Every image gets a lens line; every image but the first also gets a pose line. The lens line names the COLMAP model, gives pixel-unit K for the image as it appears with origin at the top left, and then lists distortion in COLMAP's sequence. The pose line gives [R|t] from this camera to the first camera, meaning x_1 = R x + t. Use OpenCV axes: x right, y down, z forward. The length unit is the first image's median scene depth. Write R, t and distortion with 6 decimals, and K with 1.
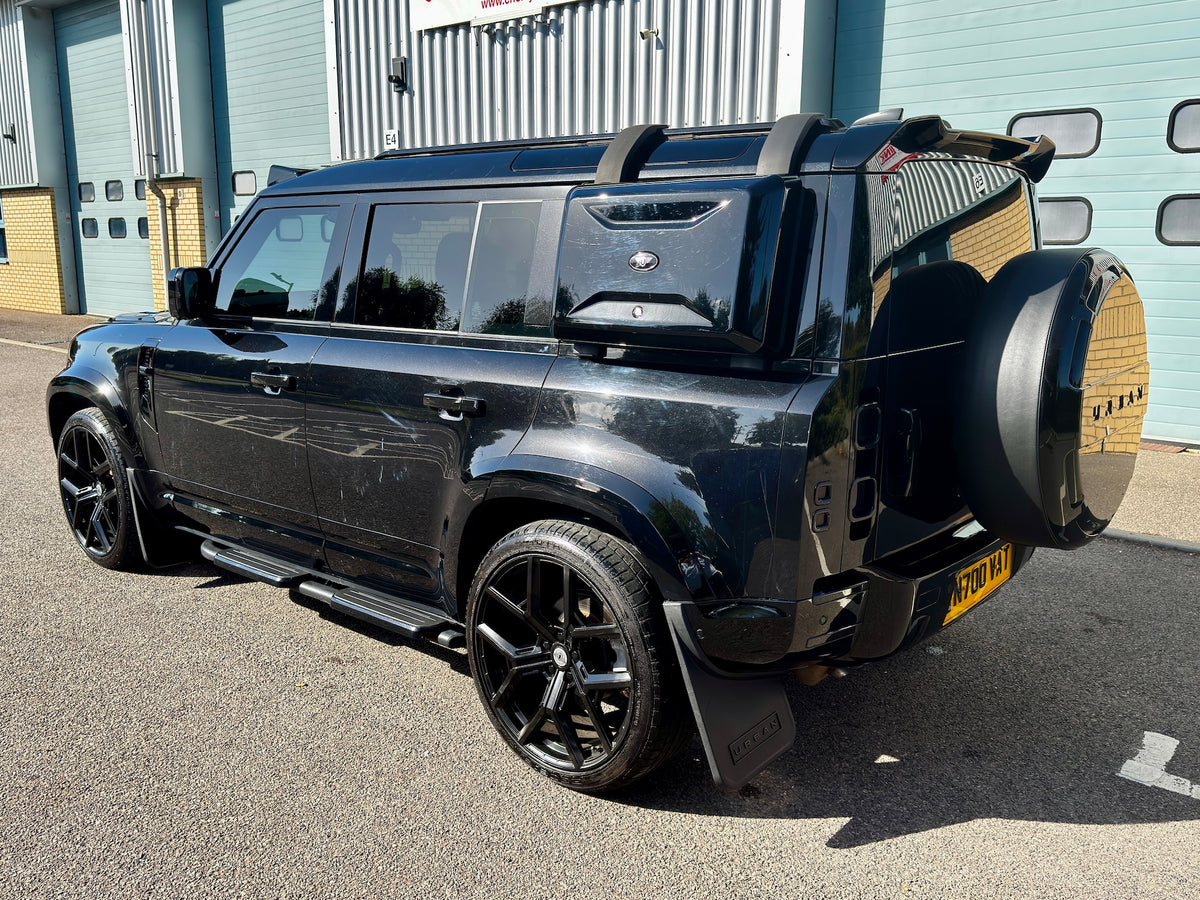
lens RADIAL K [[1028.0, 0, 600.0], [0, 1028.0, 450.0], [0, 0, 1]] dist [0.006895, 0.000122]
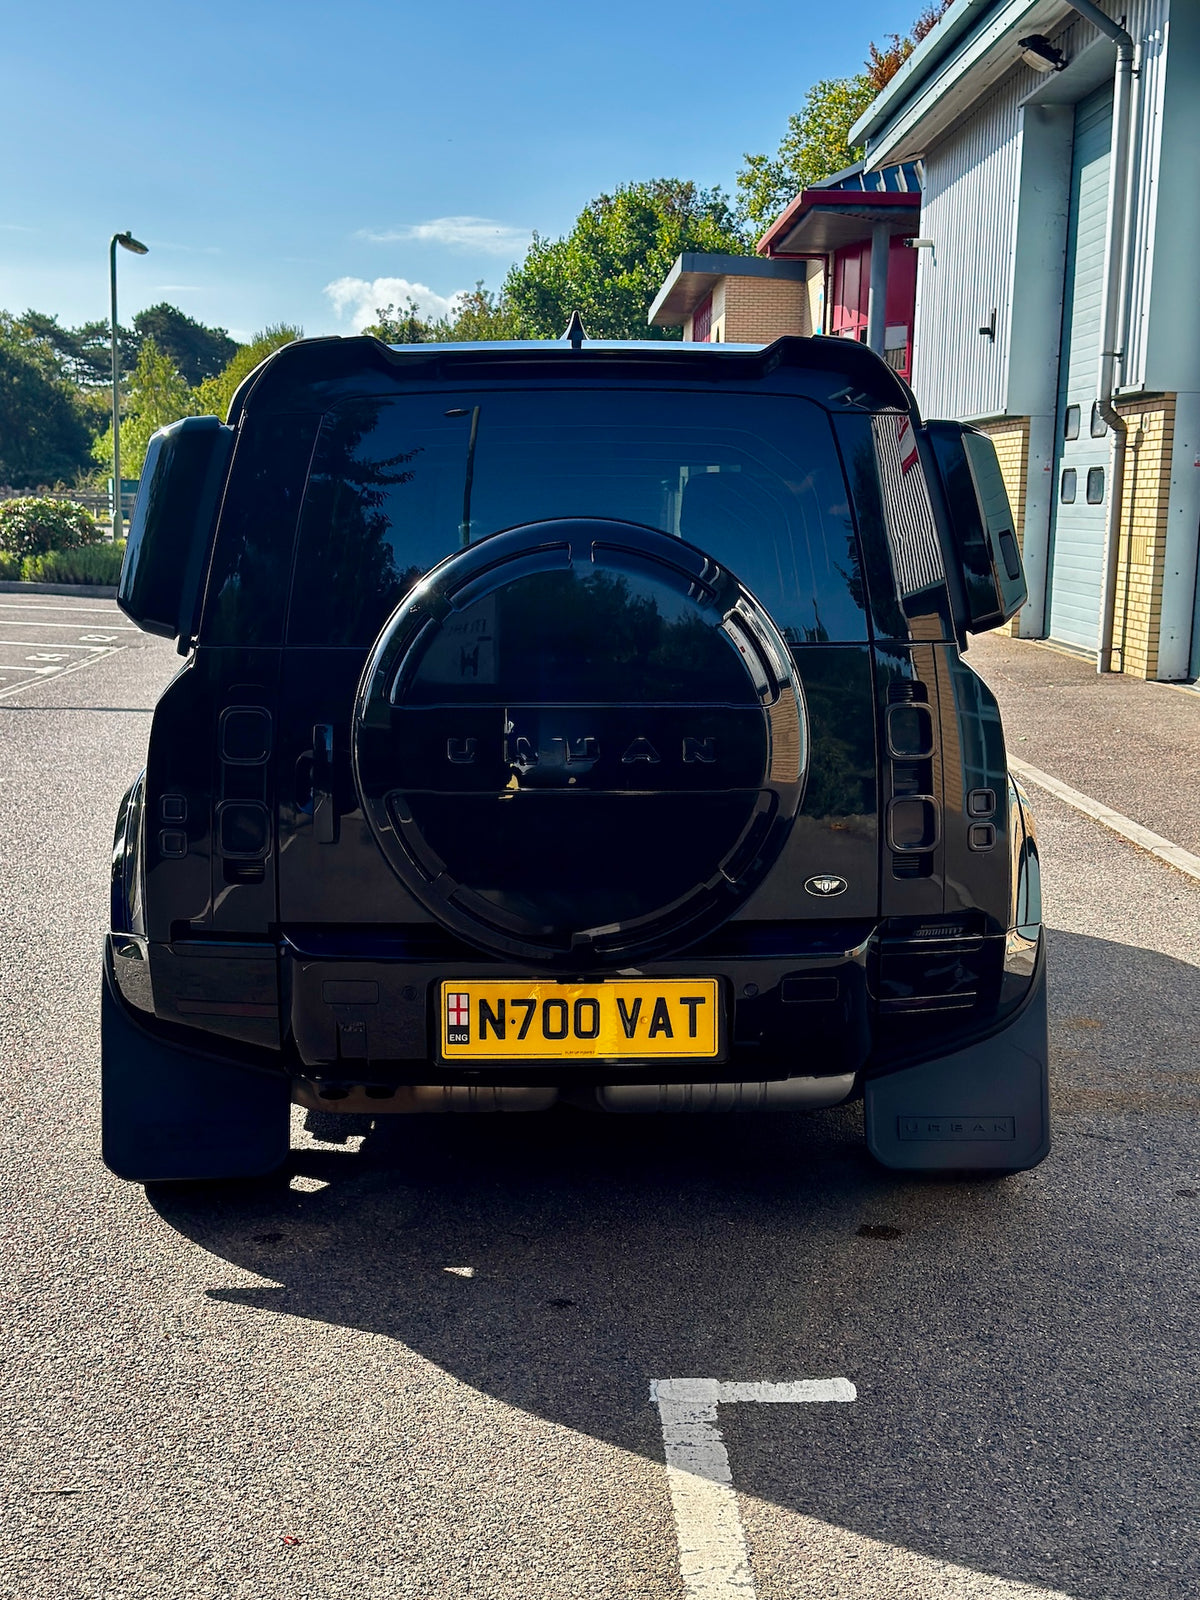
lens RADIAL K [[2224.0, 0, 564.7], [0, 2224.0, 803.0], [0, 0, 1]] dist [0.085767, 0.024456]
pose [[0.662682, 0.108431, -0.741009, 0.283518], [-0.161910, 0.986805, -0.000398, -0.001632], [0.731189, 0.120241, 0.671495, 0.009341]]
